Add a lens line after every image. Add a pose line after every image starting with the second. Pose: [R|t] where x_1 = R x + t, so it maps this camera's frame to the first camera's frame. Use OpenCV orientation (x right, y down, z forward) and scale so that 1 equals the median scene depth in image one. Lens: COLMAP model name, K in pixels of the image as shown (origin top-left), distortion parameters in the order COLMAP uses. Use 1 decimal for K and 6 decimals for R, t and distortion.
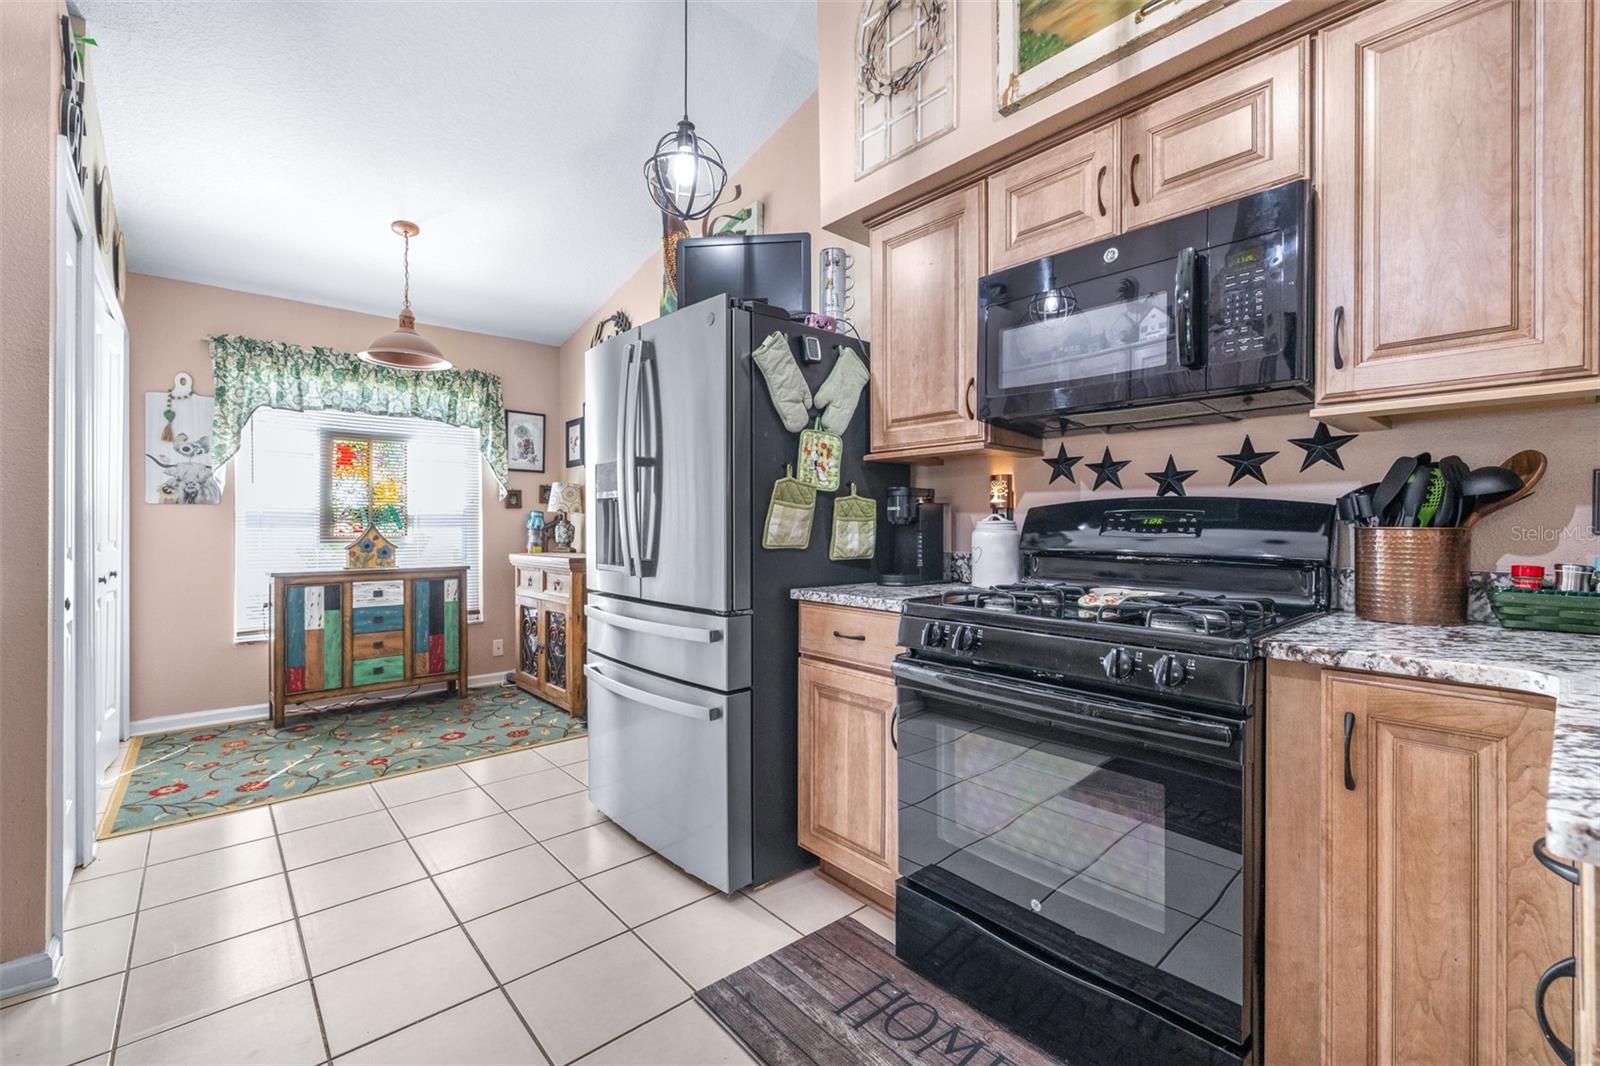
lens RADIAL K [[682.8, 0, 803.4], [0, 682.8, 526.8], [0, 0, 1]] dist [0.002968, -0.000597]
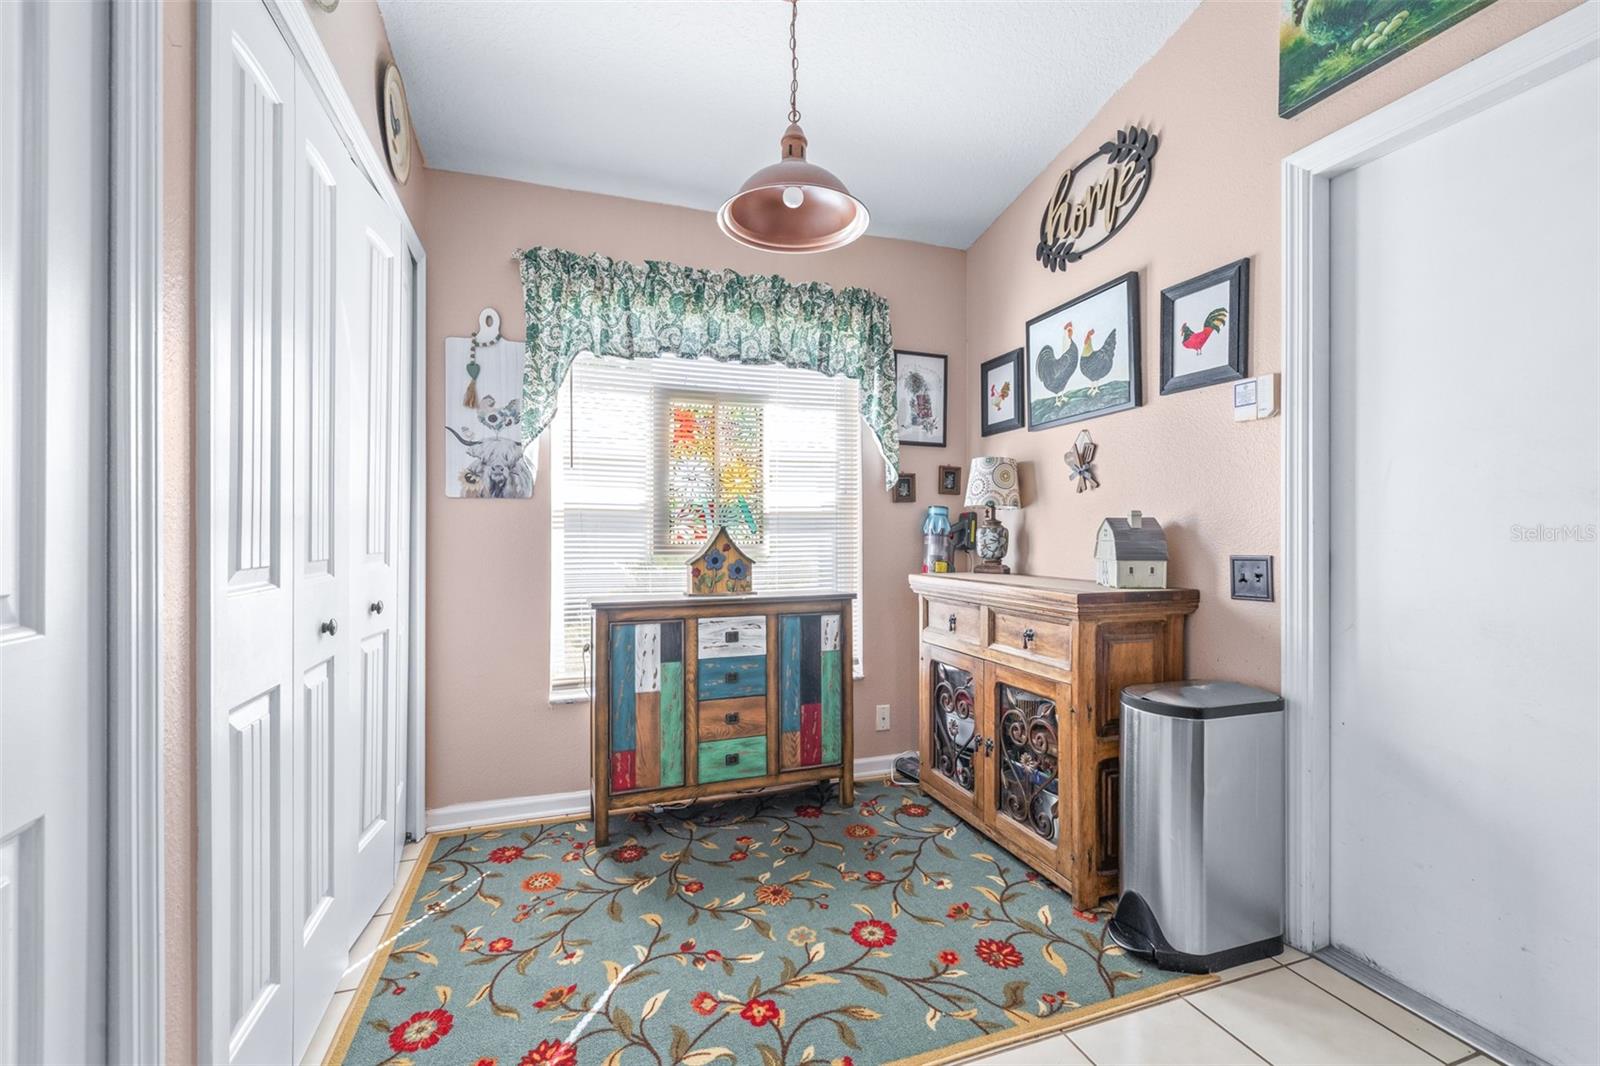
lens RADIAL K [[682.8, 0, 807.9], [0, 682.8, 527.3], [0, 0, 1]] dist [0.002968, -0.000597]
pose [[0.928991, -0.002216, -0.370097, -0.338185], [0.000208, 0.999985, -0.005467, 0.000352], [0.370103, 0.005002, 0.928977, 0.459680]]
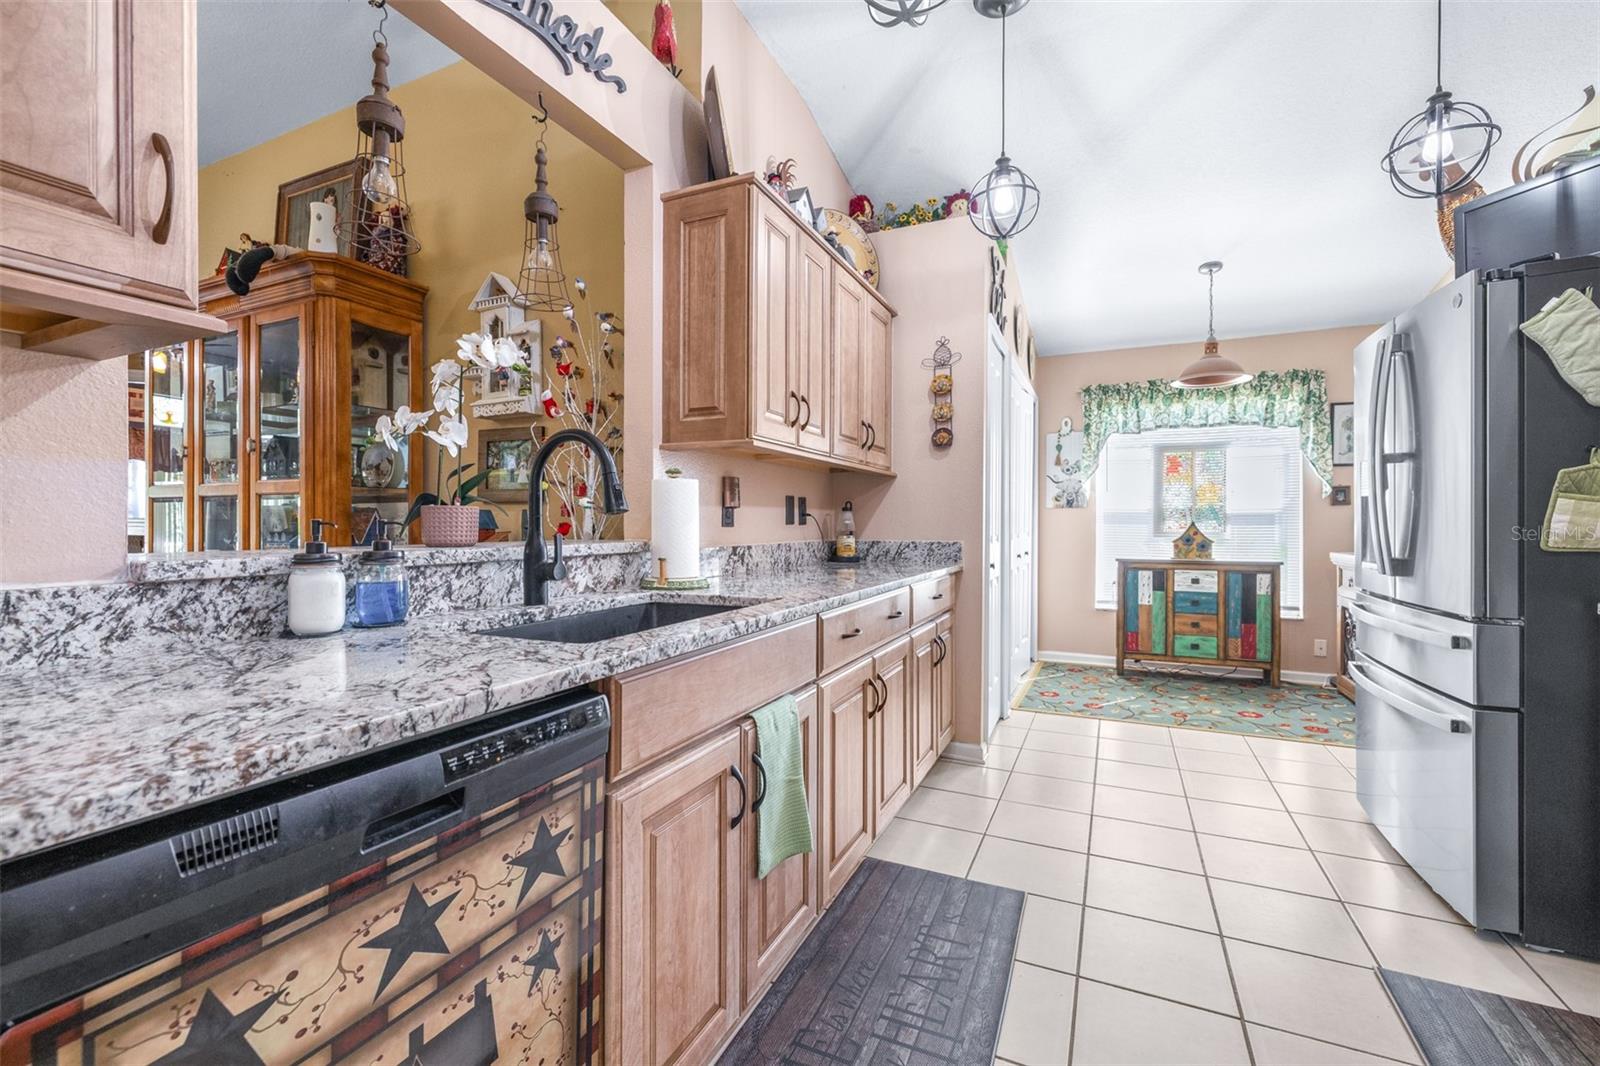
lens RADIAL K [[682.8, 0, 795.3], [0, 682.8, 524.2], [0, 0, 1]] dist [0.002968, -0.000597]
pose [[0.398870, 0.003463, -0.917001, 0.186447], [-0.003321, 0.999992, 0.002332, -0.000180], [0.917001, 0.002115, 0.398879, -0.101230]]
